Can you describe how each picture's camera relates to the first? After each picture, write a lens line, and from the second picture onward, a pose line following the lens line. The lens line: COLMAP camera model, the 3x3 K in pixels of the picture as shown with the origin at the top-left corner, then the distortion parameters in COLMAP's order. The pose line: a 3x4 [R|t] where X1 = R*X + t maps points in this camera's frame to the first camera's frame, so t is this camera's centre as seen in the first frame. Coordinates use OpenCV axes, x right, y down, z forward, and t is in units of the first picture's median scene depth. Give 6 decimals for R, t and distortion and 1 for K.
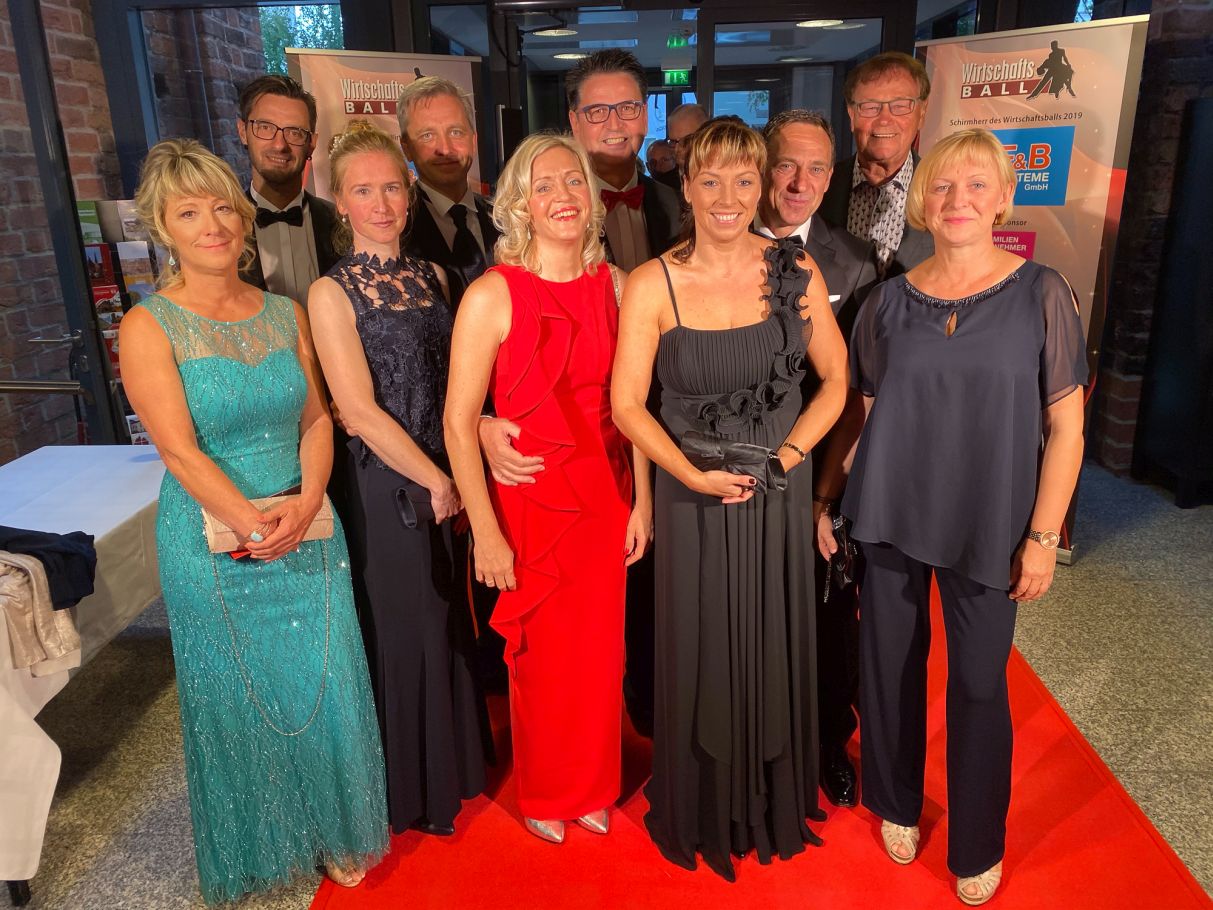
lens RADIAL K [[904.9, 0, 600.9], [0, 904.9, 452.2], [0, 0, 1]] dist [0.003971, -0.007839]
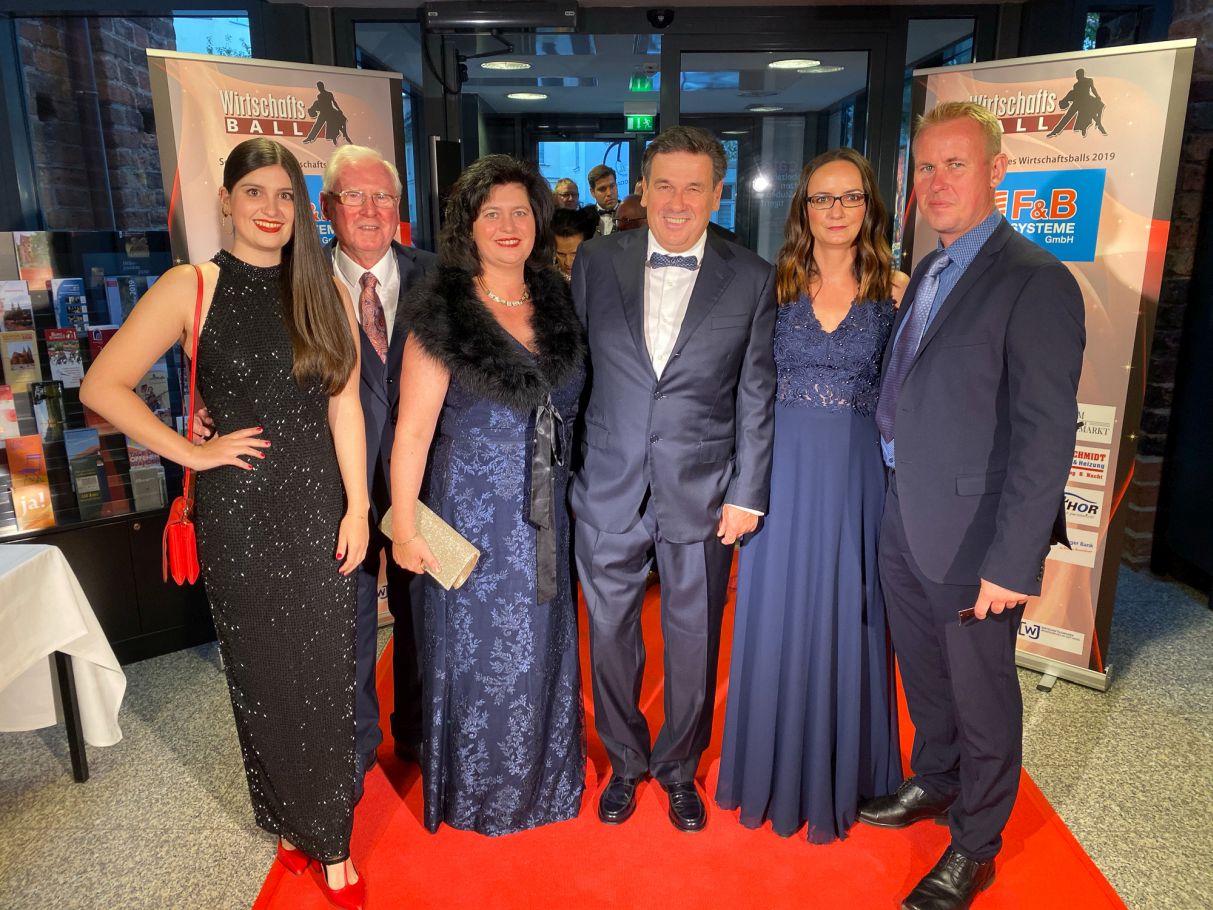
lens RADIAL K [[904.9, 0, 608.6], [0, 904.9, 452.8], [0, 0, 1]] dist [0.003971, -0.007839]
pose [[0.998860, 0.011313, 0.046386, 0.021289], [-0.008686, 0.998368, -0.056451, -0.036433], [-0.046949, 0.055984, 0.997327, 0.158222]]
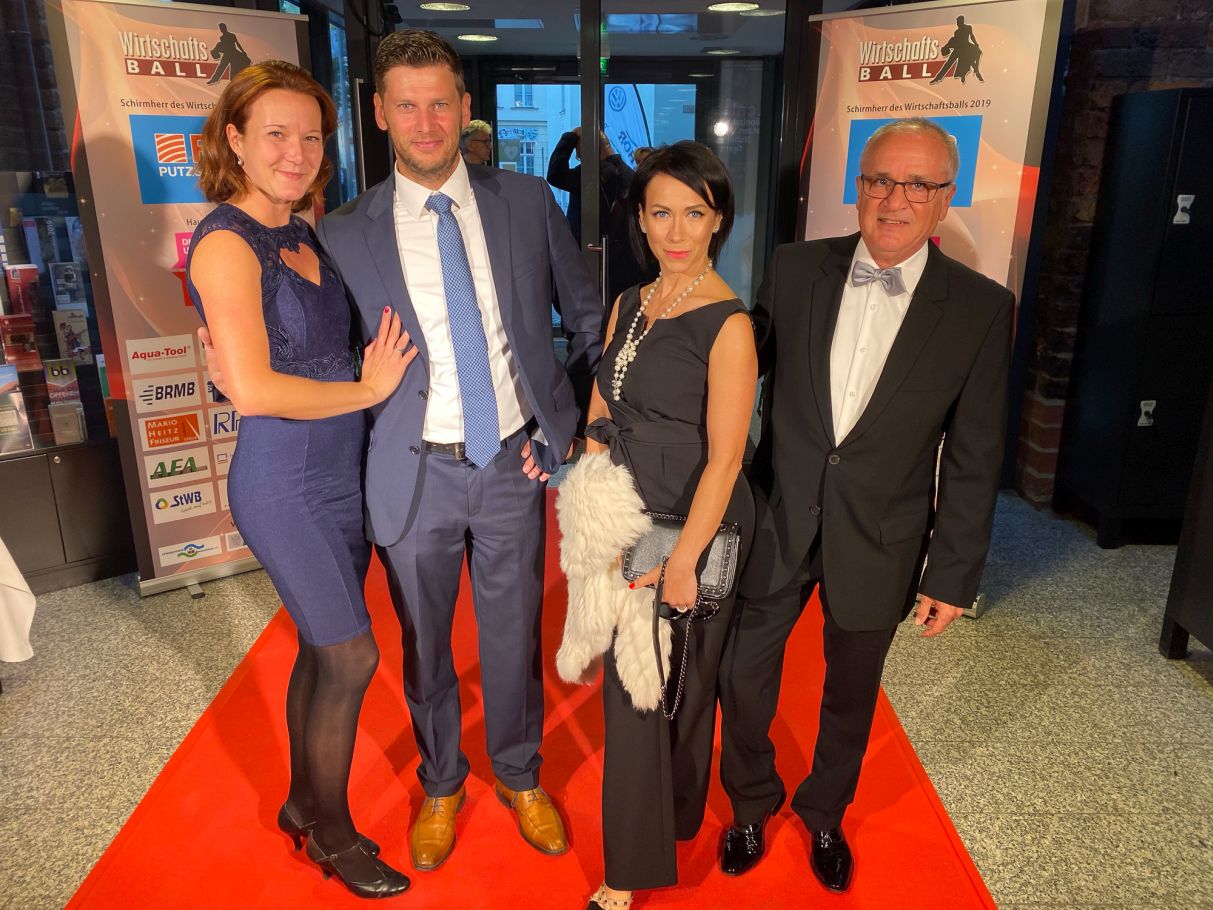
lens RADIAL K [[904.9, 0, 610.6], [0, 904.9, 451.6], [0, 0, 1]] dist [0.003971, -0.007839]
pose [[0.998518, 0.013089, 0.052828, 0.101310], [-0.012980, 0.999913, -0.002409, -0.025865], [-0.052855, 0.001720, 0.998601, 0.123862]]
